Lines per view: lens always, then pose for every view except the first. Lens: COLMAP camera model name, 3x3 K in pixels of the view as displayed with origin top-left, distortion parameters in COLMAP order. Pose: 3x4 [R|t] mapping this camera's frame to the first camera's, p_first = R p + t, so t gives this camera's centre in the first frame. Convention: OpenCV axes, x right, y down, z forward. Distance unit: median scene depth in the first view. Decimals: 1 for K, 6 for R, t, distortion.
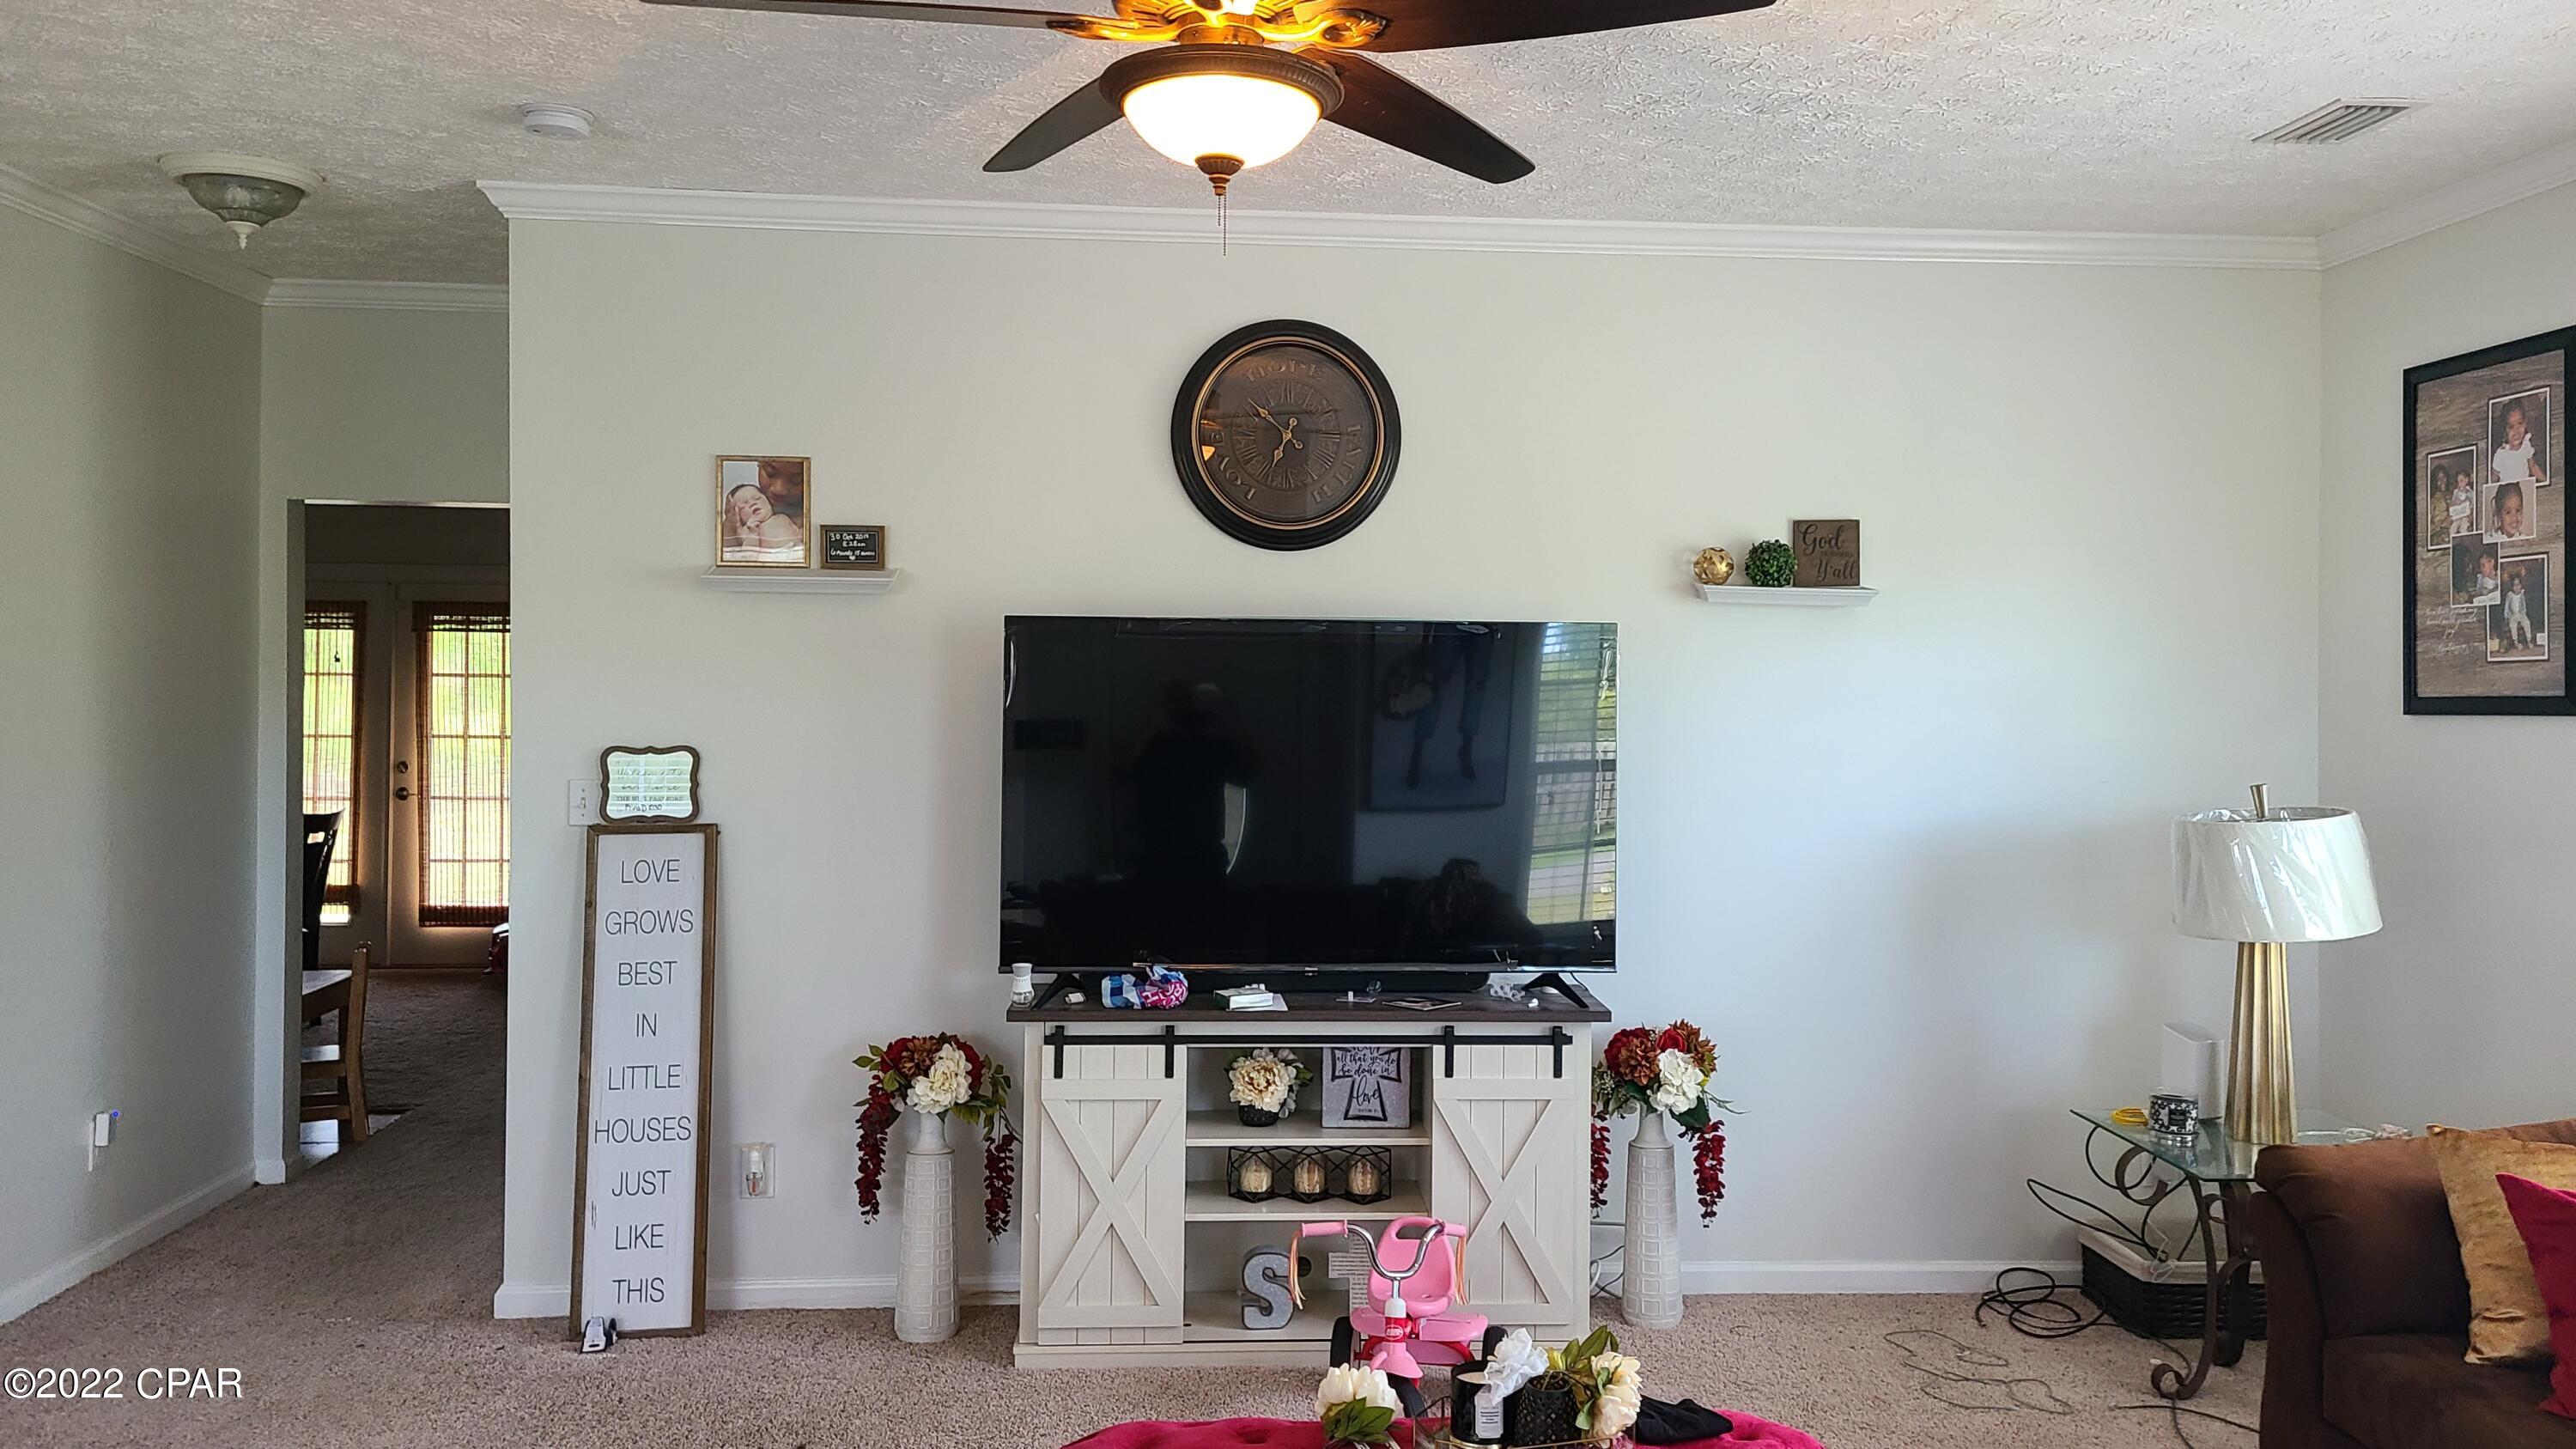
lens RADIAL K [[1924.9, 0, 1192.3], [0, 1924.9, 673.1], [0, 0, 1]] dist [0.063000, -0.049451]
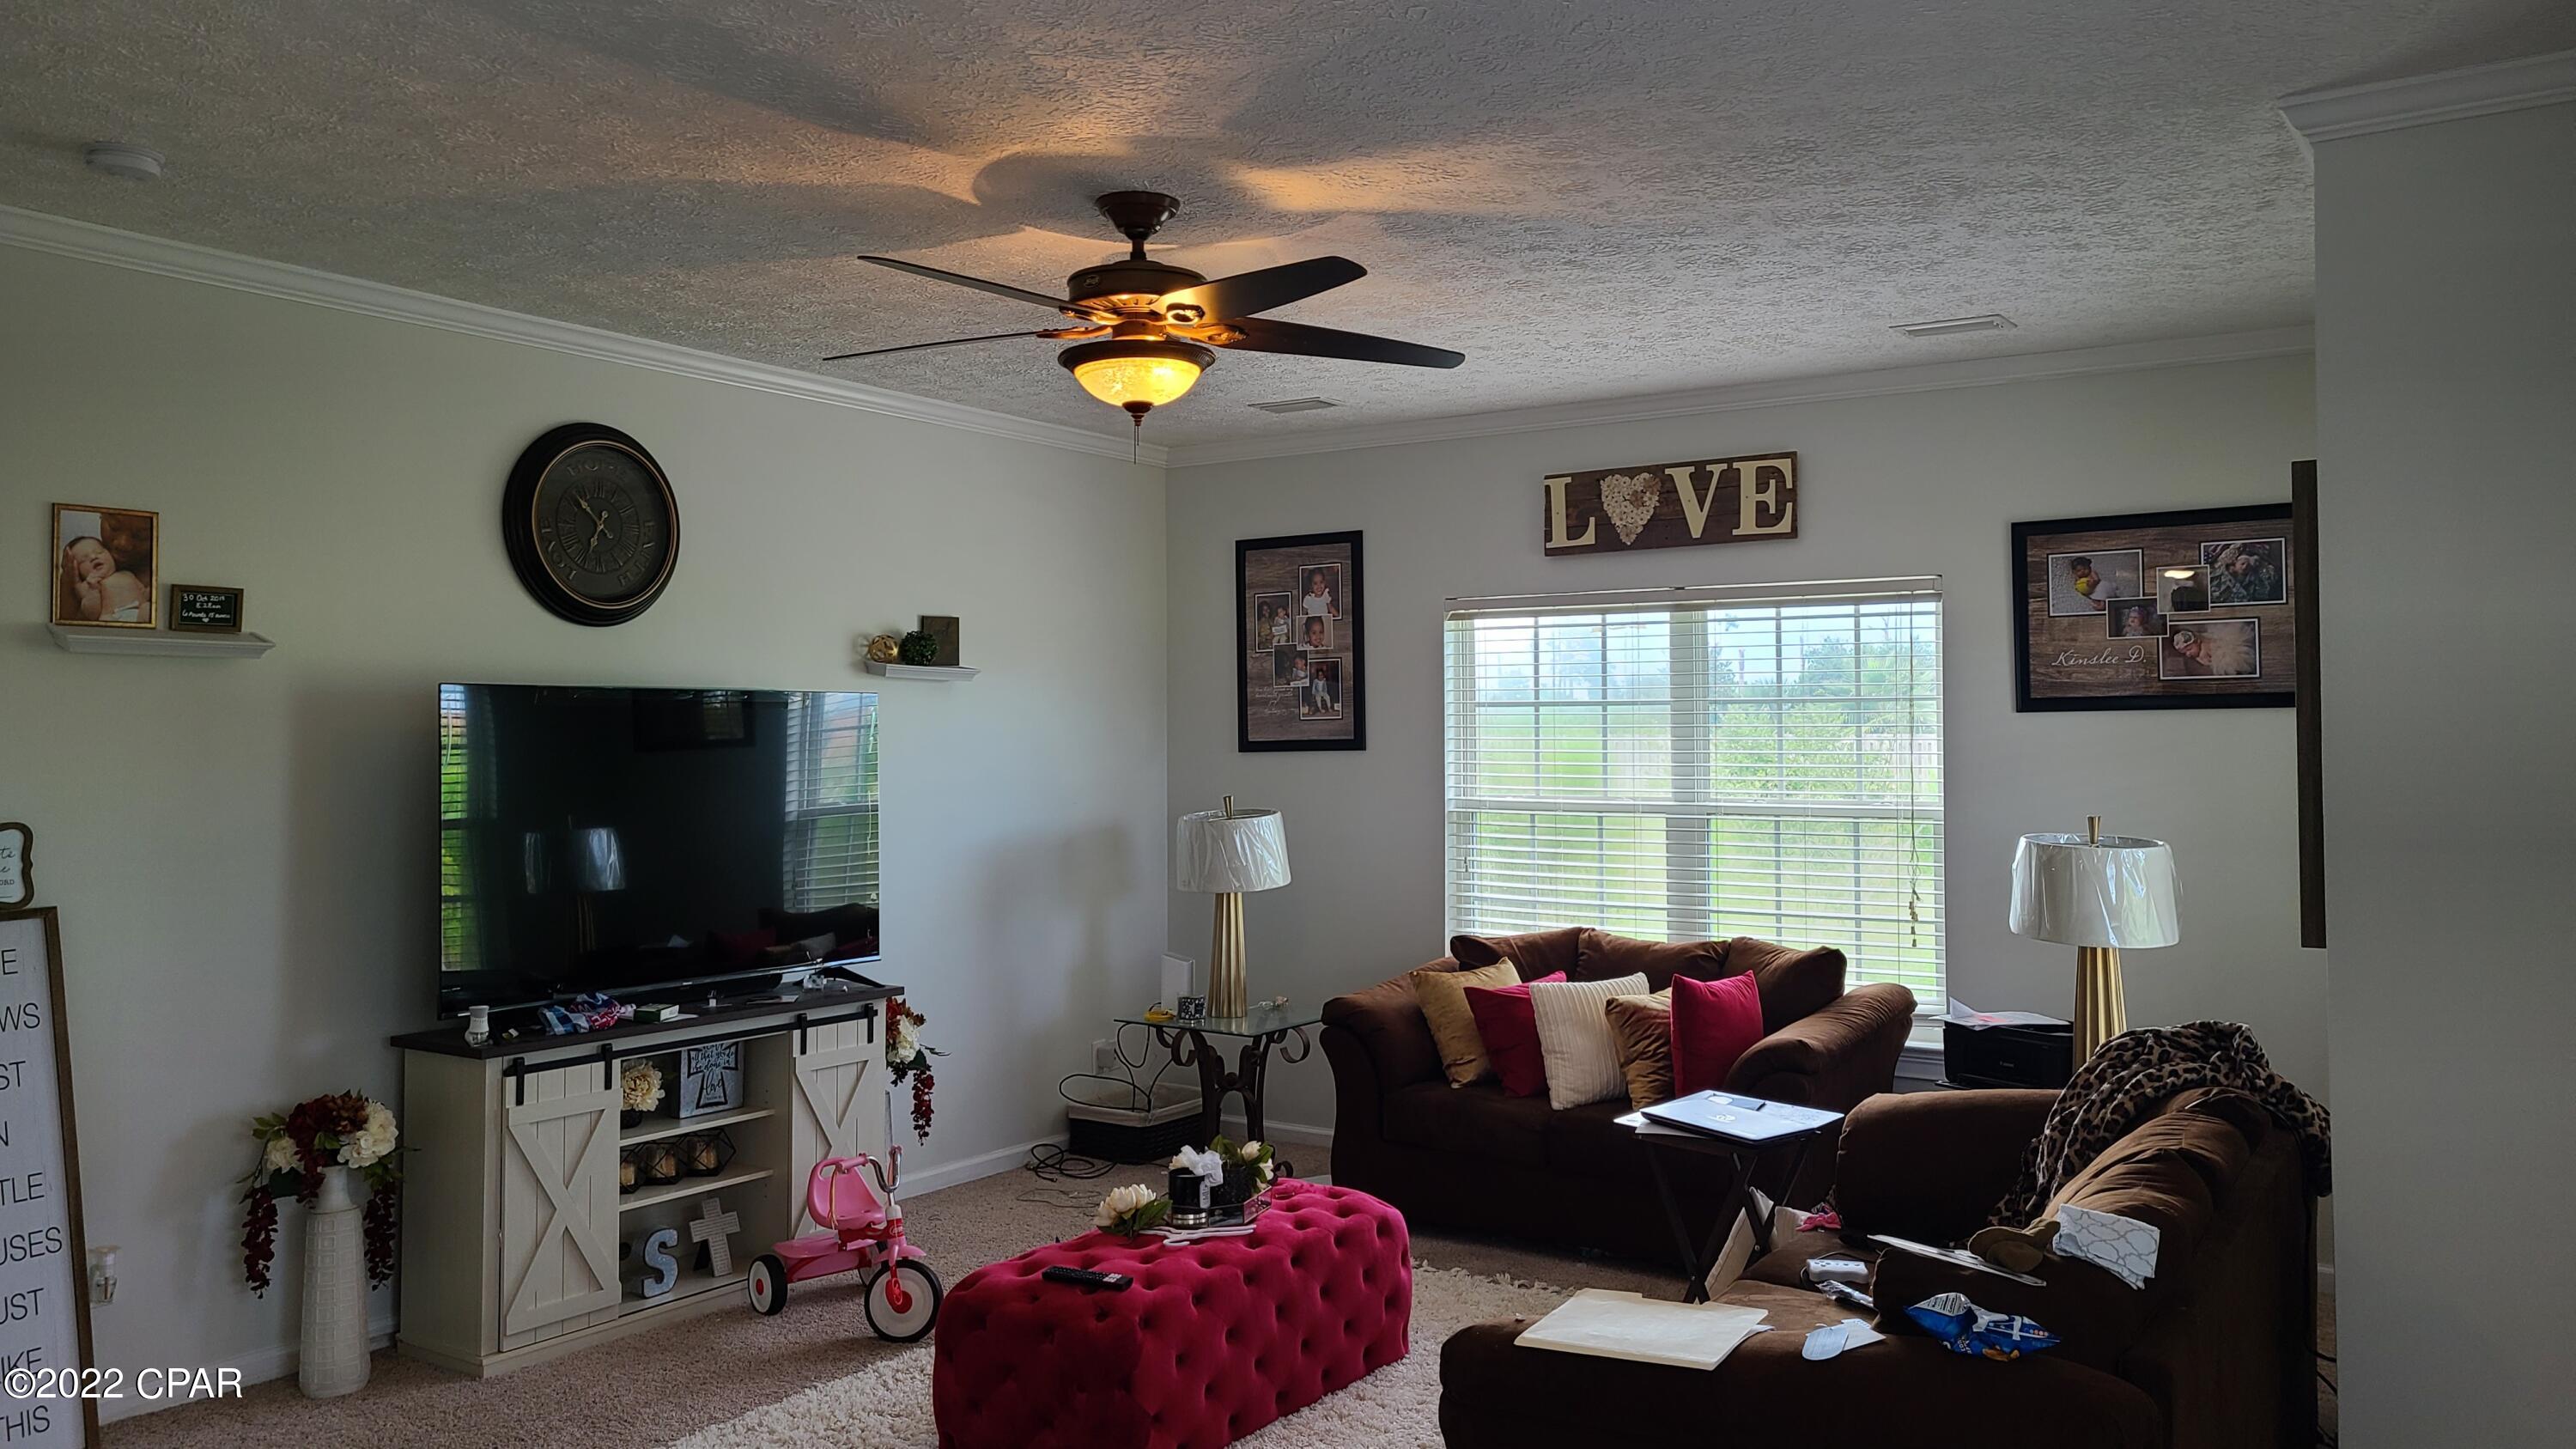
lens RADIAL K [[1924.9, 0, 1289.2], [0, 1924.9, 704.9], [0, 0, 1]] dist [0.063000, -0.049451]
pose [[0.623873, 0.001177, 0.781525, -0.627013], [0.007500, 0.999944, -0.007493, -0.006173], [-0.781490, 0.010536, 0.623829, -0.034344]]
